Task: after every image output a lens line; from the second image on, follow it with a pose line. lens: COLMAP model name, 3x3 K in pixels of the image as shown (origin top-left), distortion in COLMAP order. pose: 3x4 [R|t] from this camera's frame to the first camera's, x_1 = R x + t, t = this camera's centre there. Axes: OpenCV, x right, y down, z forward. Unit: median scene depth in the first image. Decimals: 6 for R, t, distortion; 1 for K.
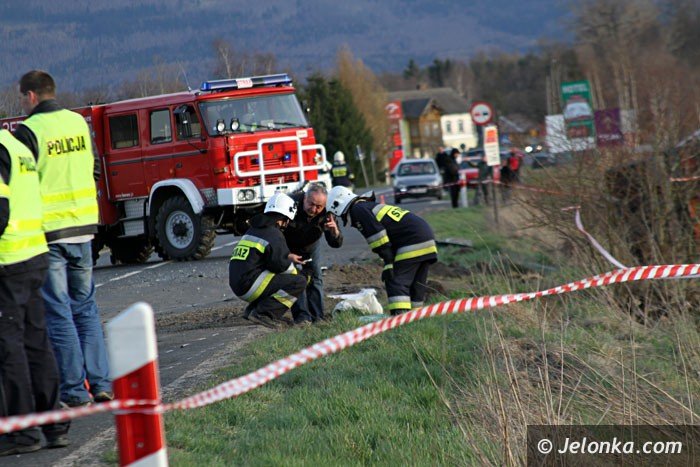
lens RADIAL K [[4434.0, 0, 346.9], [0, 4434.0, 234.9], [0, 0, 1]] dist [2.055320, 0.000000]
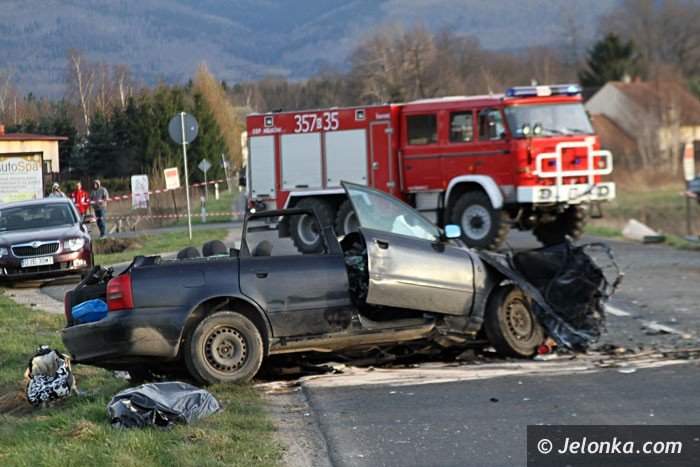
lens RADIAL K [[4007.2, 0, 419.0], [0, 4007.2, 221.8], [0, 0, 1]] dist [1.196334, 0.000000]
pose [[0.992807, 0.056840, 0.105377, -0.155056], [-0.056179, 0.998378, -0.009227, 0.008581], [-0.105730, 0.003240, 0.994390, 0.025553]]
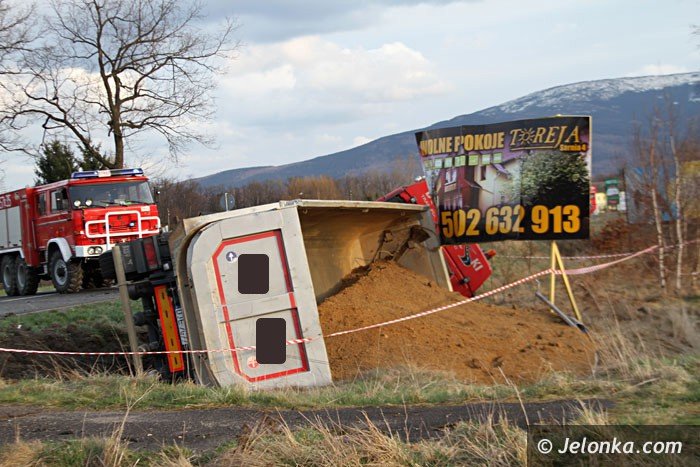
lens RADIAL K [[1529.3, 0, 347.9], [0, 1529.3, 231.1], [0, 0, 1]] dist [0.120196, 0.000000]
pose [[0.980748, 0.023241, -0.193891, 0.154154], [-0.022894, 0.999730, 0.004028, -0.019056], [0.193933, 0.000488, 0.981015, 0.519645]]
